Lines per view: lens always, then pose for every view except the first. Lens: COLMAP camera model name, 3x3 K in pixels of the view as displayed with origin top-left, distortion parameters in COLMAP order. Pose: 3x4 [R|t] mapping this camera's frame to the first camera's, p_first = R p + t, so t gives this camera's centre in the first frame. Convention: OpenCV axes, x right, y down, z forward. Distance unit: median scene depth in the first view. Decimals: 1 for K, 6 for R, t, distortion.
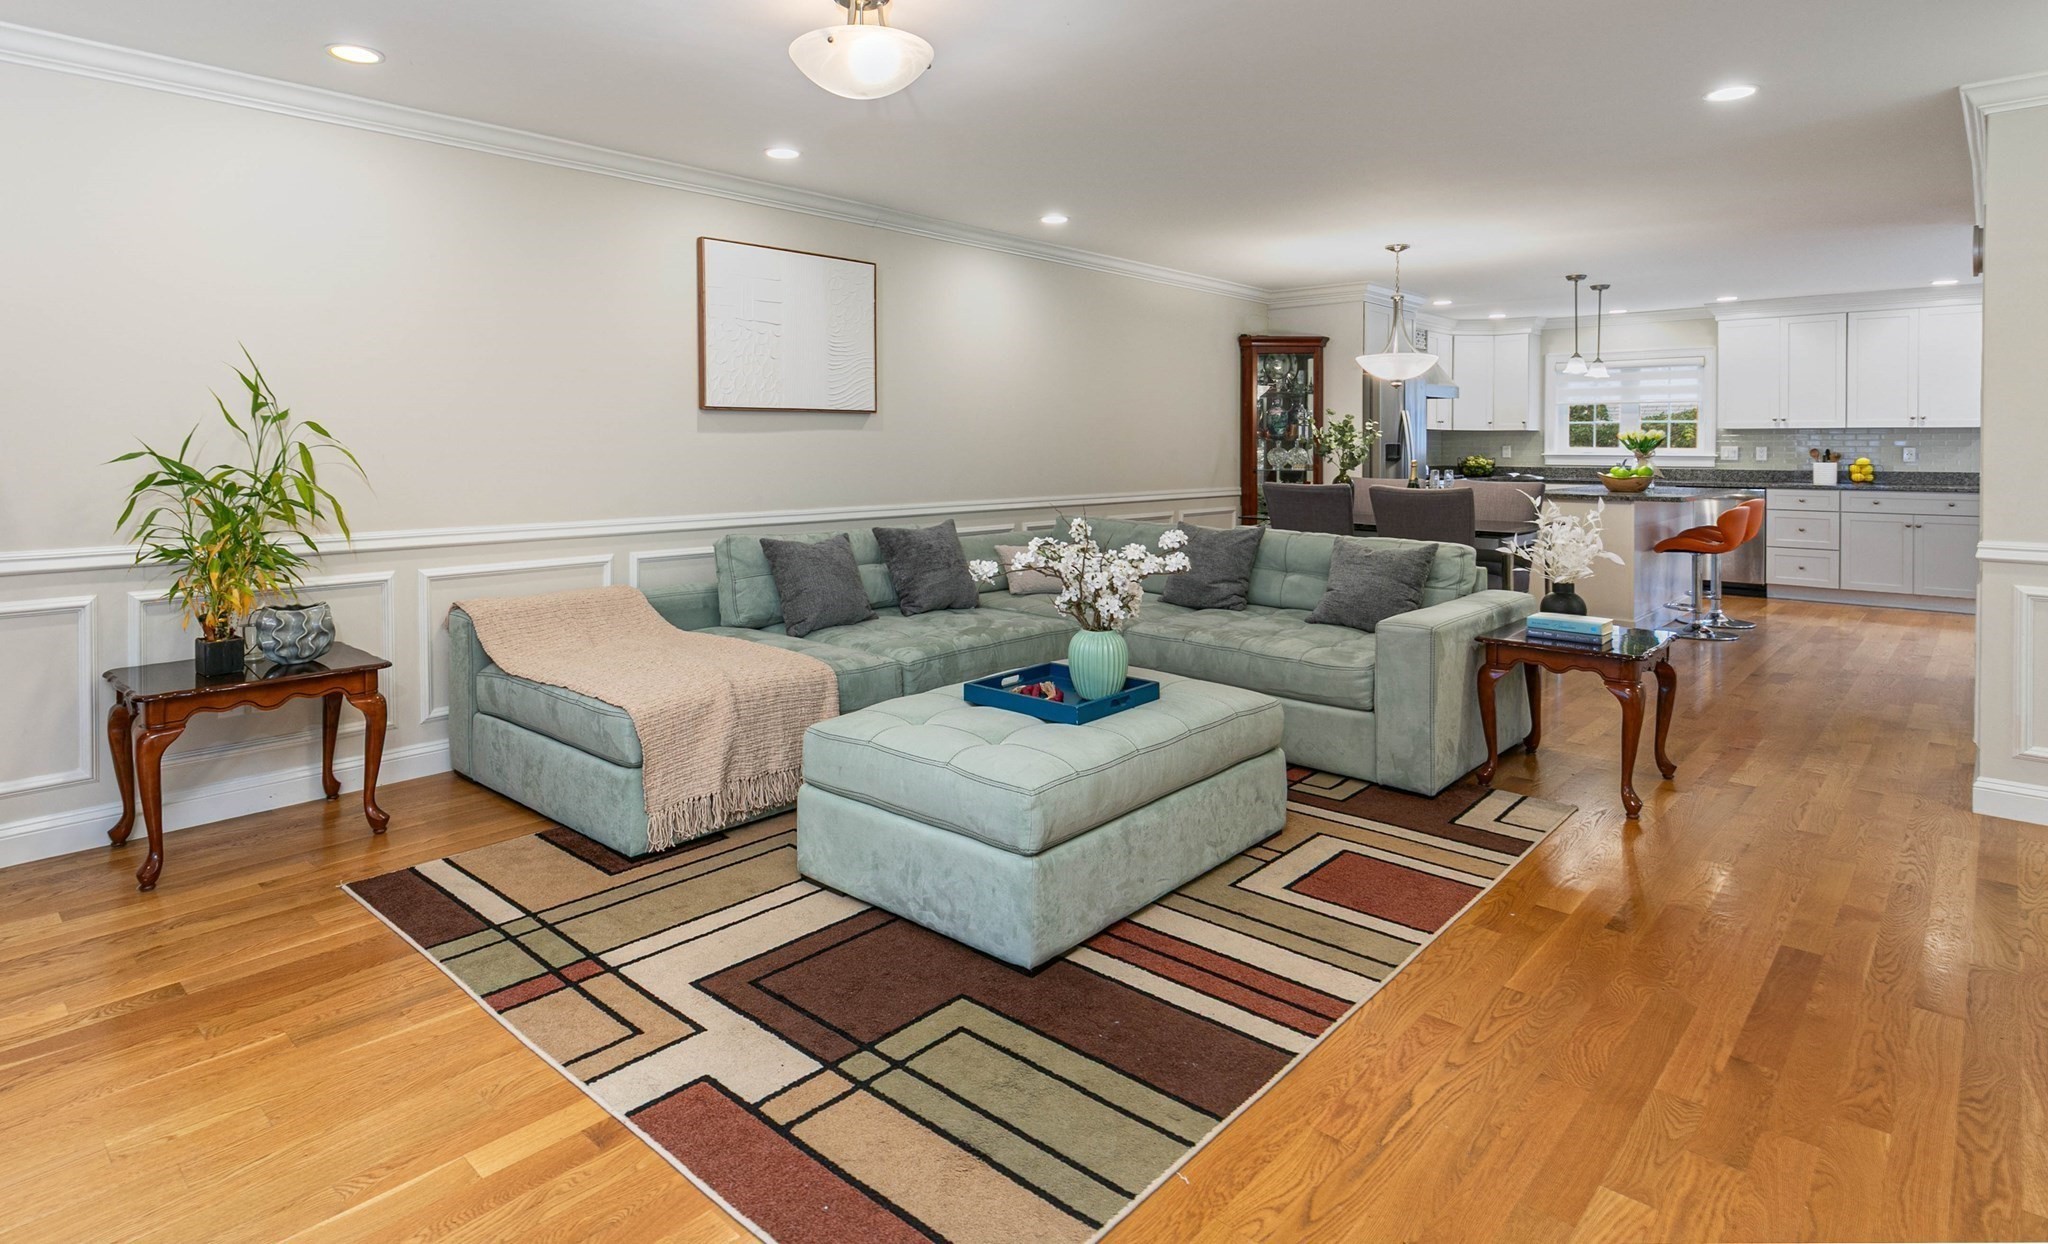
lens RADIAL K [[1085.5, 0, 960.8], [0, 1085.5, 452.1], [0, 0, 1]] dist [0.011476, 0.003033]
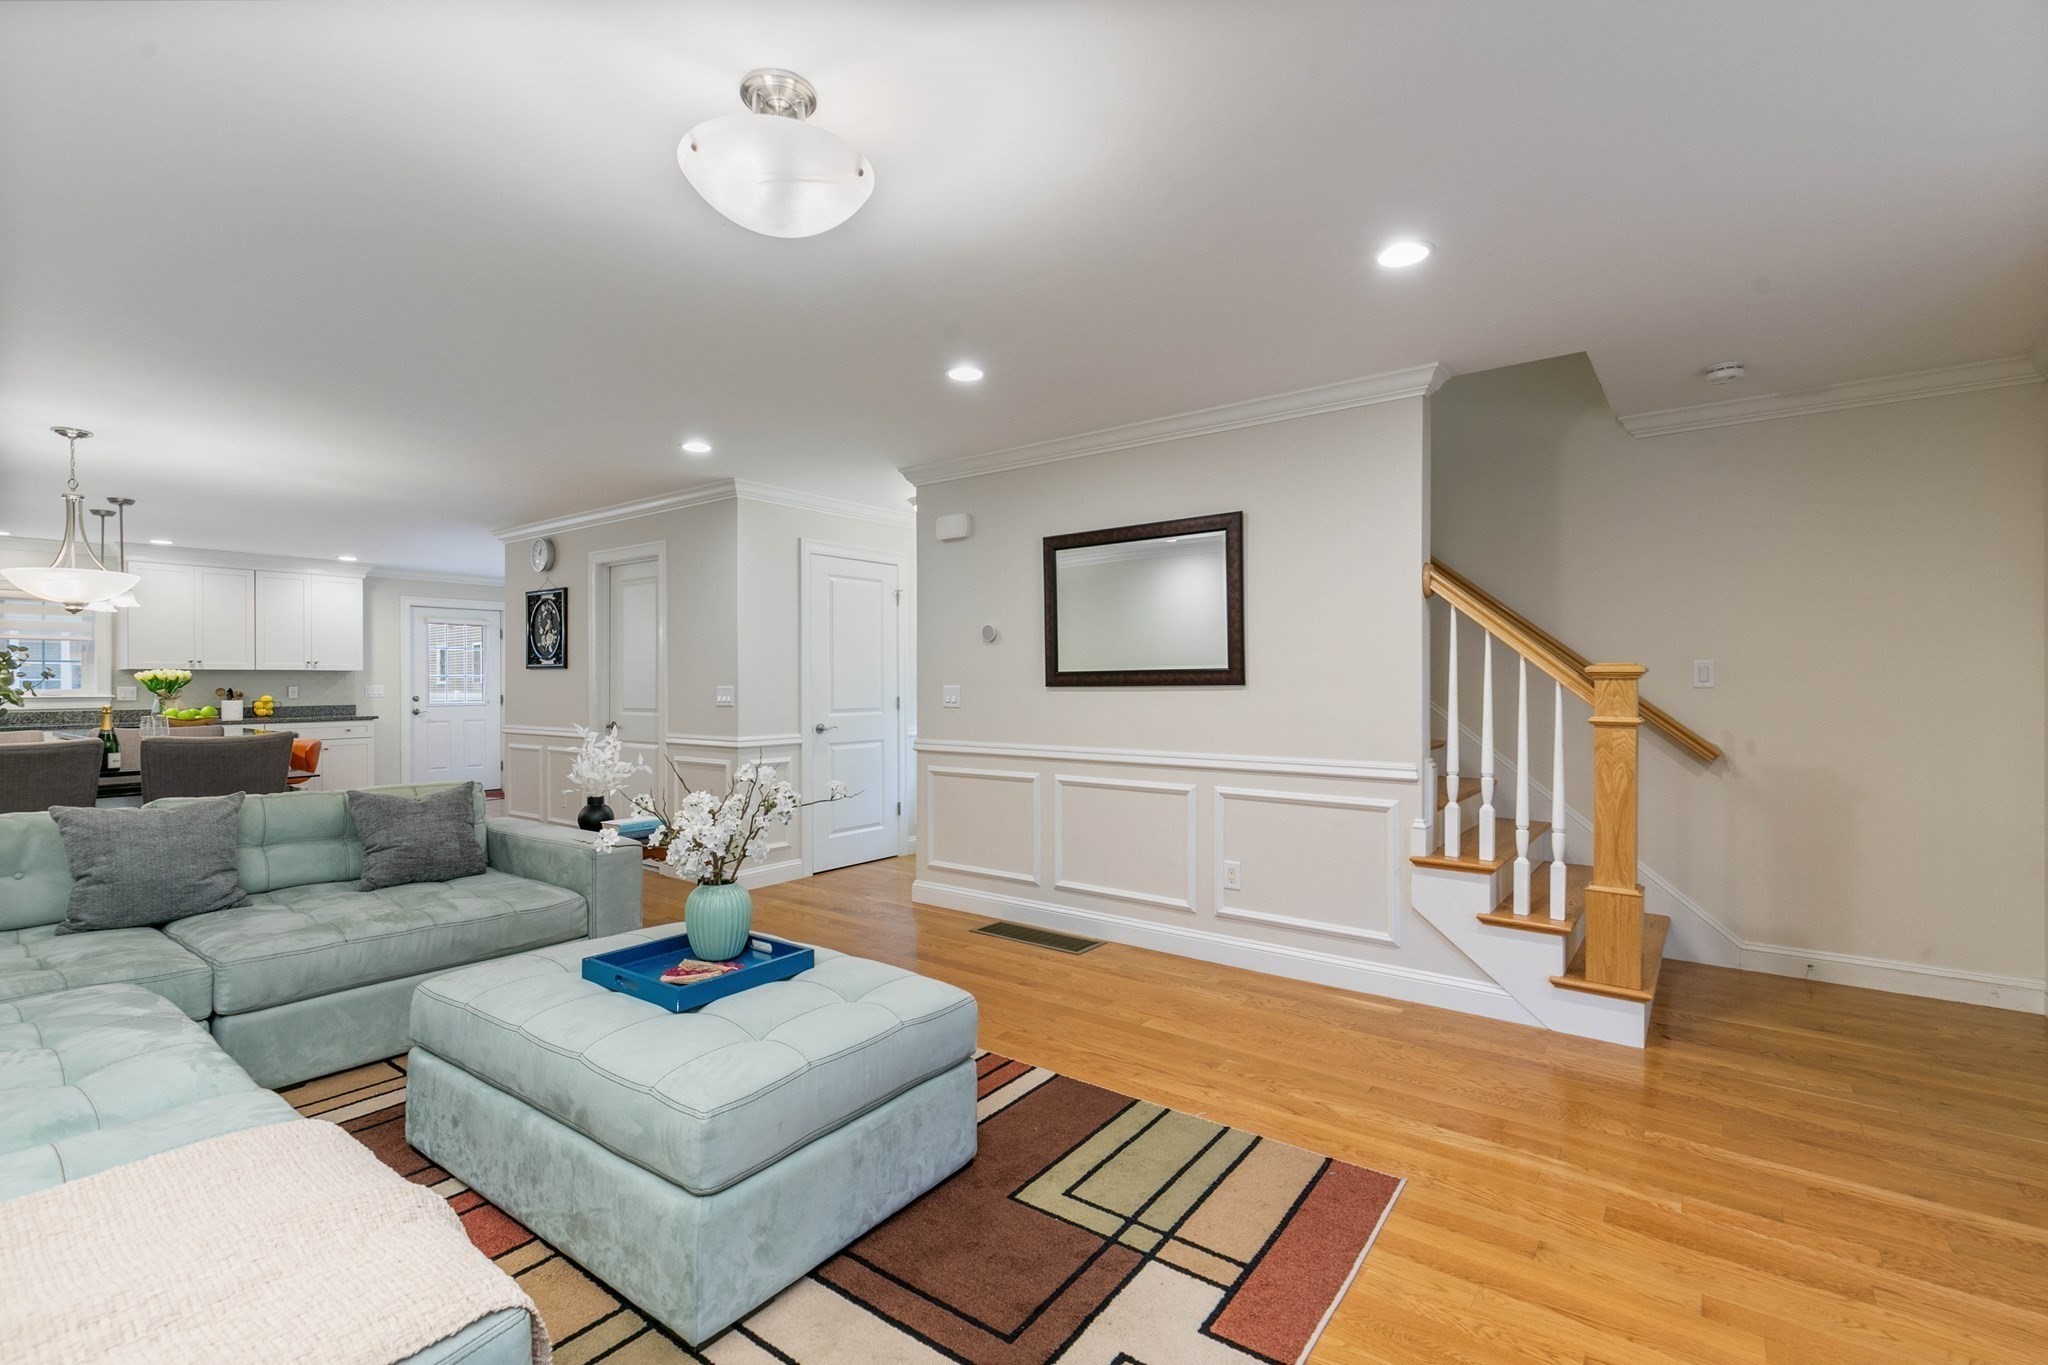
lens RADIAL K [[926.6, 0, 1018.7], [0, 926.6, 685.6], [0, 0, 1]] dist [0.008904, -0.001404]
pose [[-0.108158, -0.006764, 0.994111, -0.441230], [0.012910, 0.999883, 0.008208, -0.005662], [-0.994050, 0.013722, -0.108058, 0.528163]]
